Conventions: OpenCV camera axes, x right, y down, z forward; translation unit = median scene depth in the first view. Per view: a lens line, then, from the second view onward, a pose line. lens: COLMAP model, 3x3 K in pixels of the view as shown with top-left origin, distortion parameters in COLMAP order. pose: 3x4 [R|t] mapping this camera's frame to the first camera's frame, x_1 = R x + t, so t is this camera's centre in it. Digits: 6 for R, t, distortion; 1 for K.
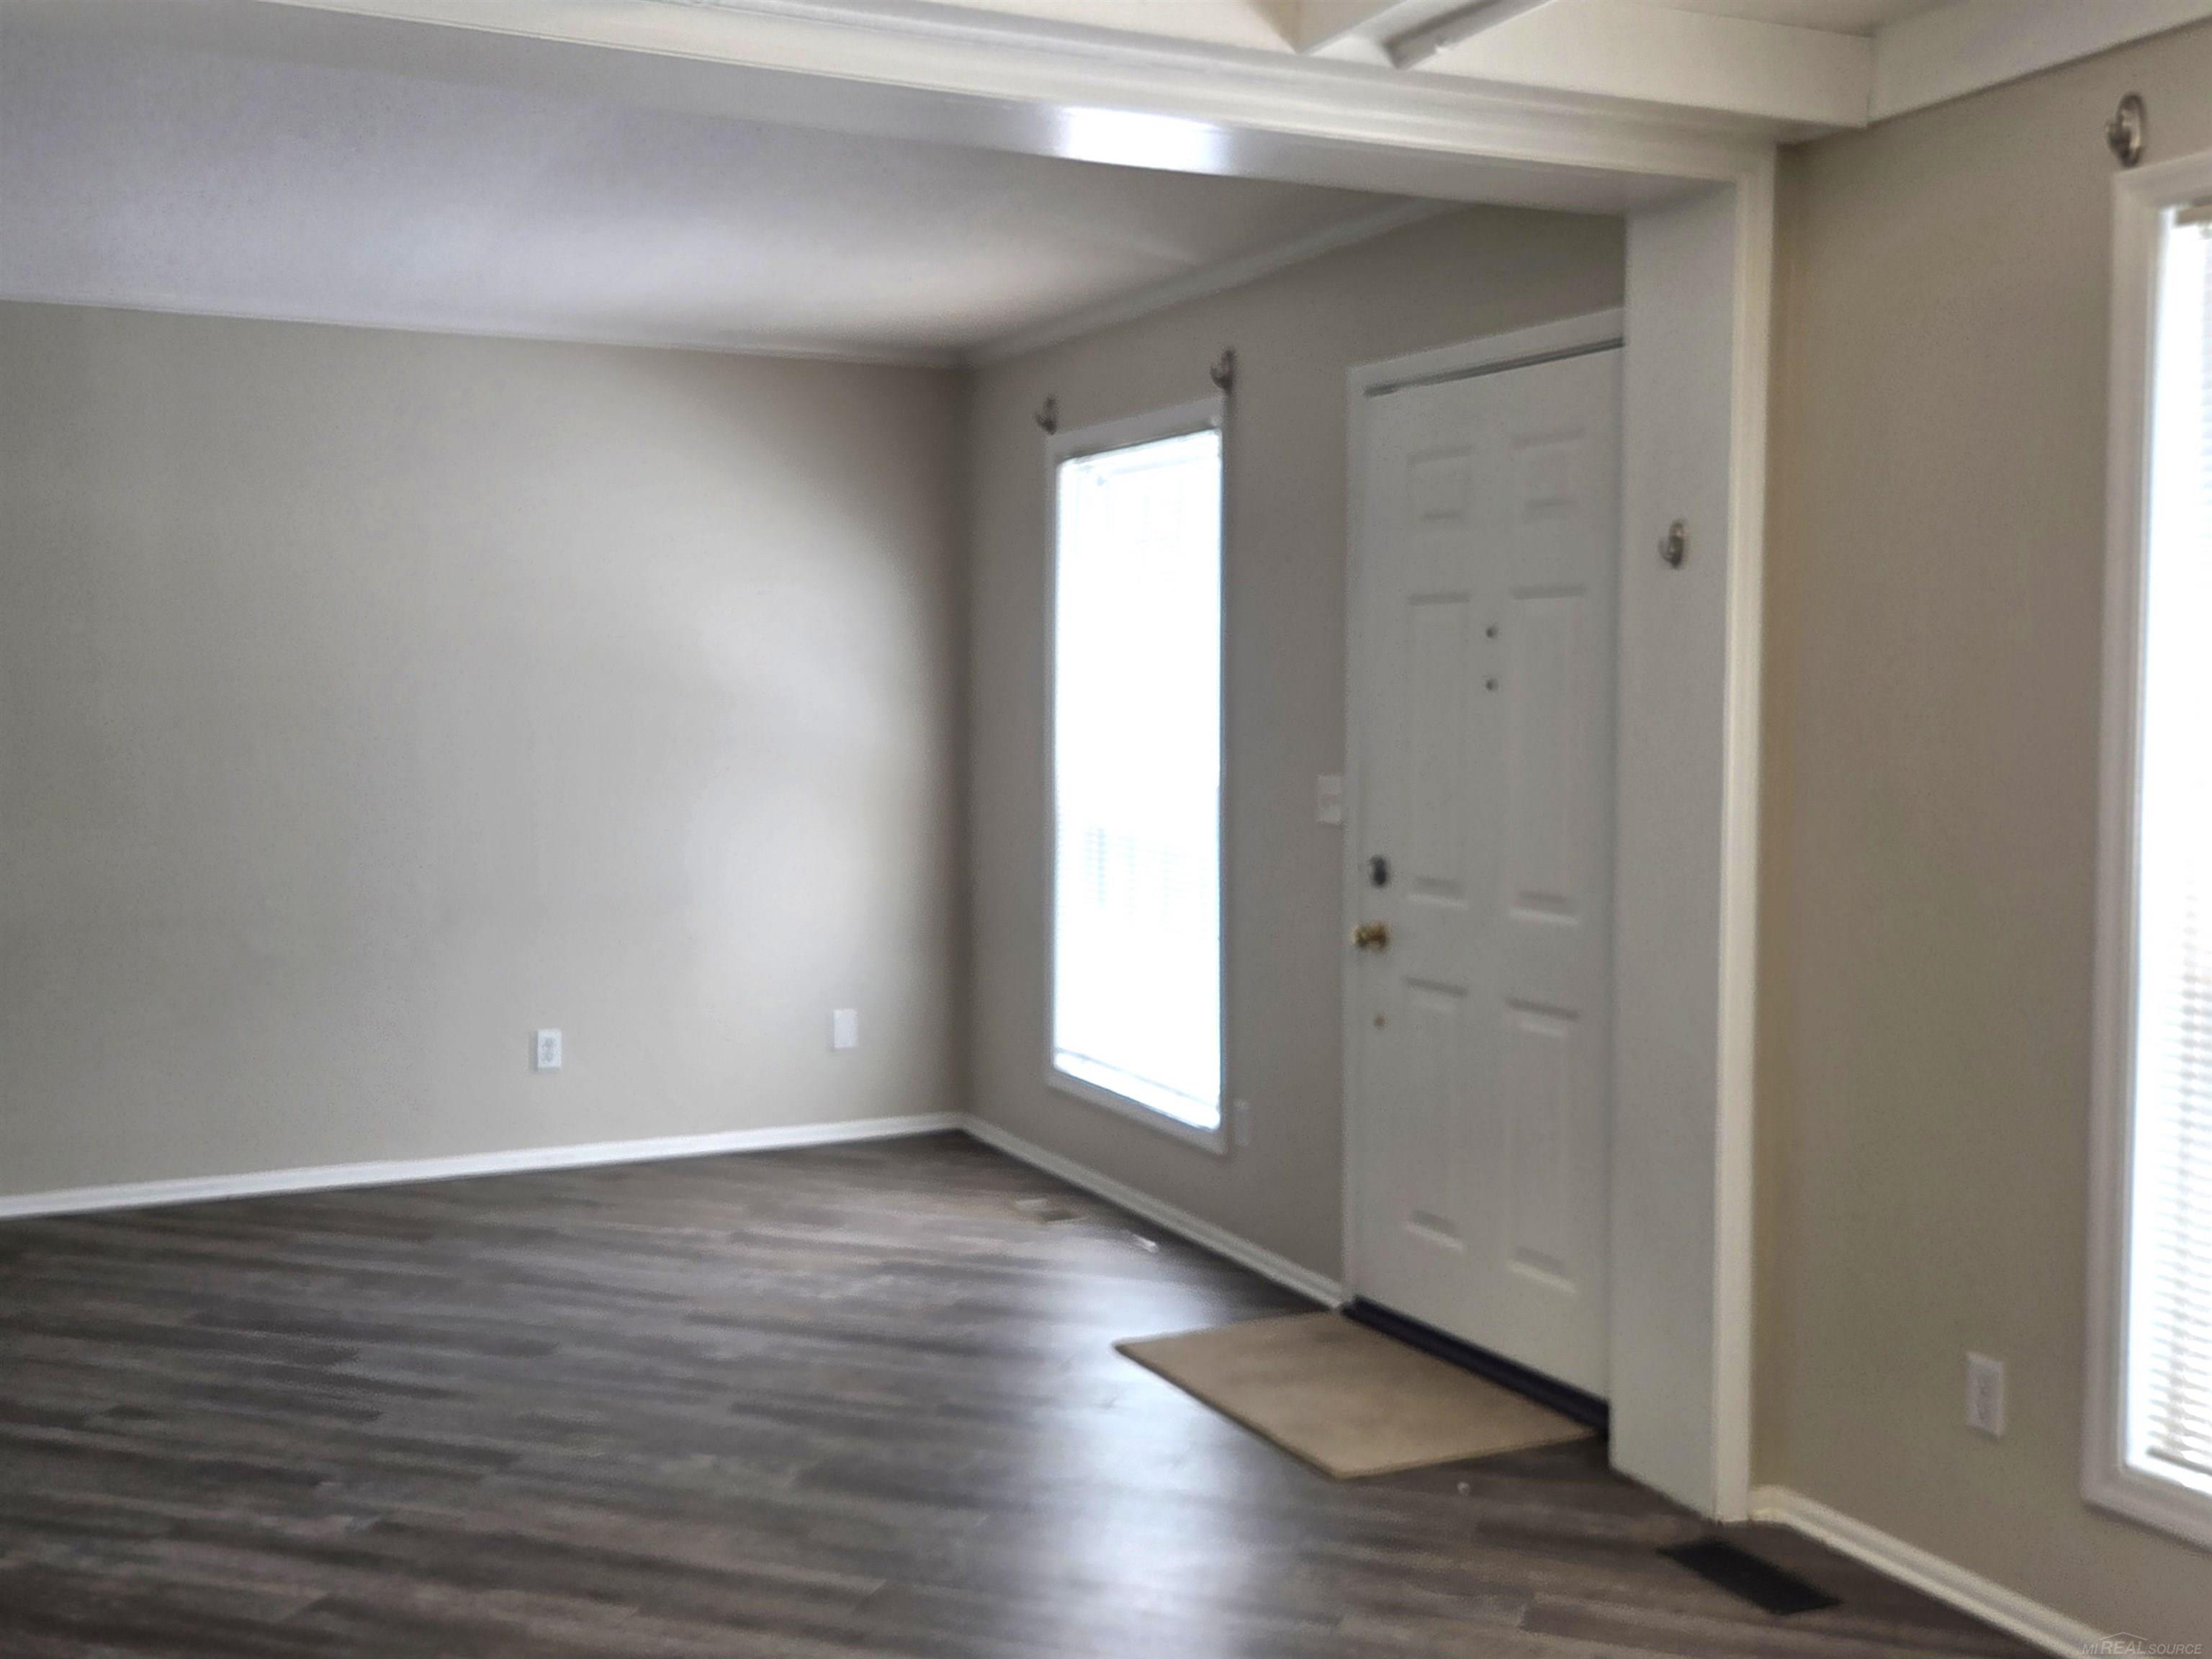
lens RADIAL K [[2270.1, 0, 1116.6], [0, 2270.1, 824.0], [0, 0, 1]] dist [0.059105, -0.001562]
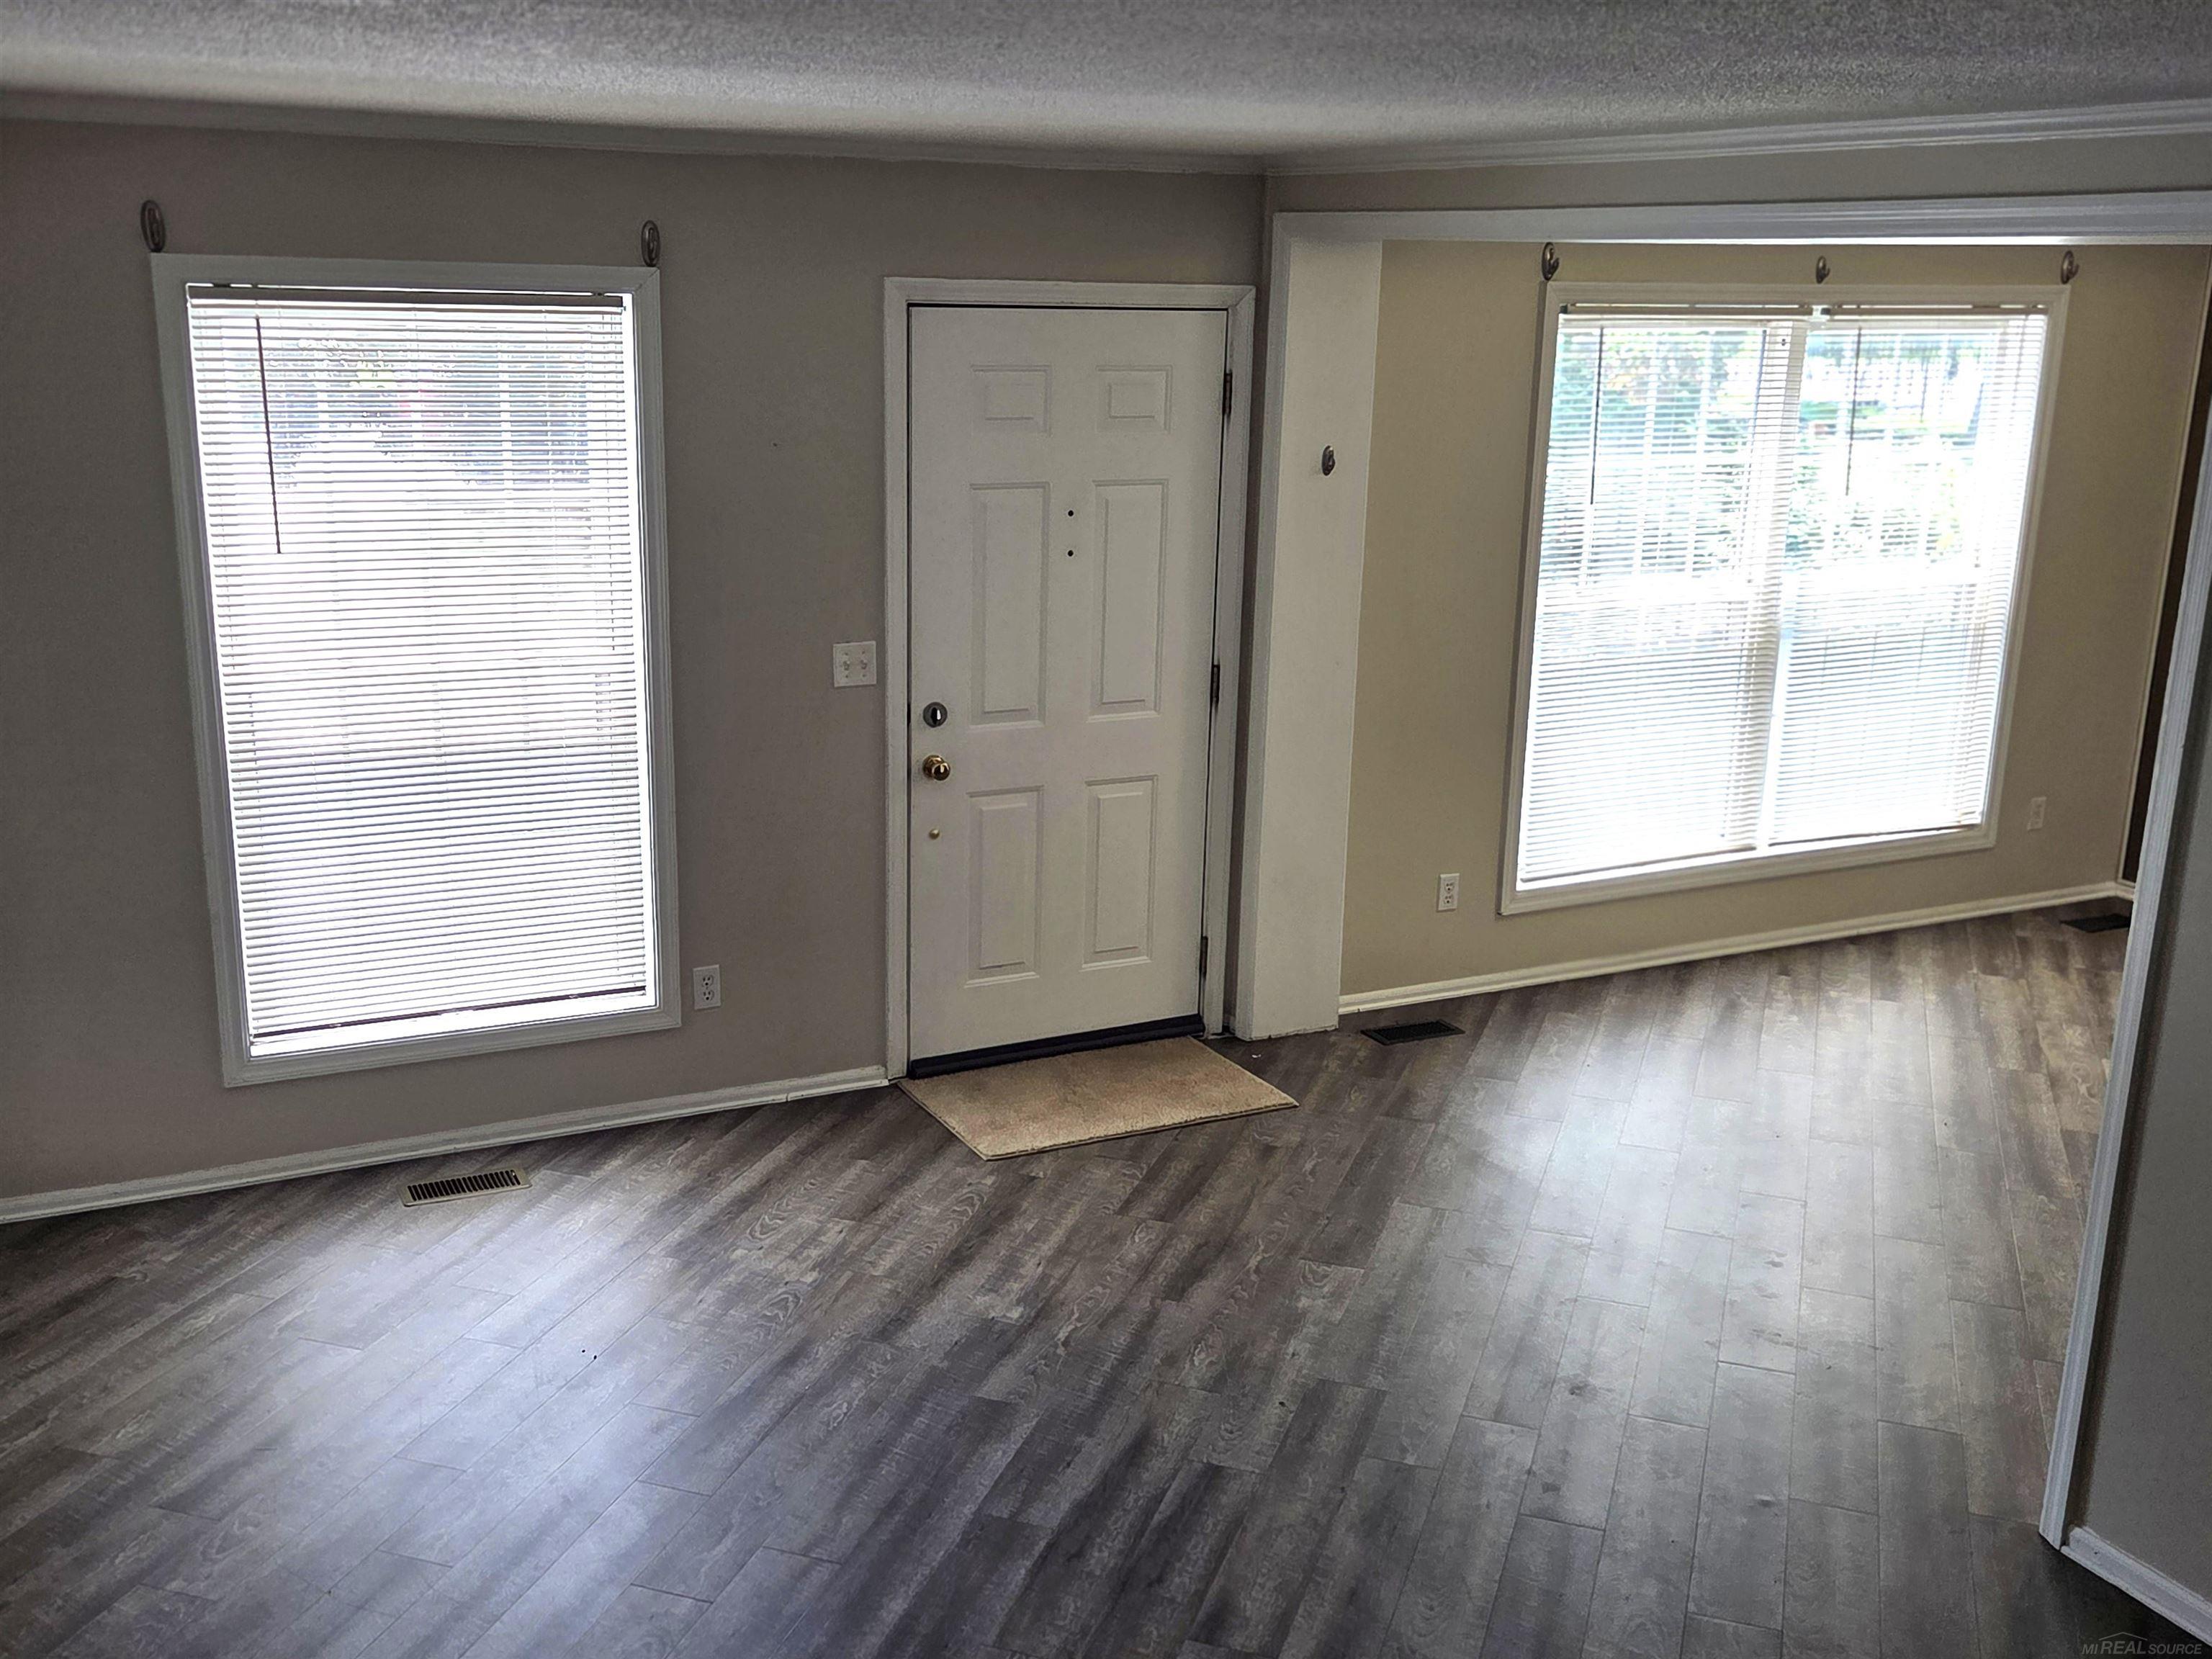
lens RADIAL K [[2238.9, 0, 977.3], [0, 2238.9, 830.5], [0, 0, 1]] dist [0.016168, 0.006870]
pose [[0.002225, -0.243386, 0.969927, -1.090305], [0.048094, 0.968833, 0.243001, -0.214816], [-0.998840, 0.046107, 0.013861, 1.006067]]
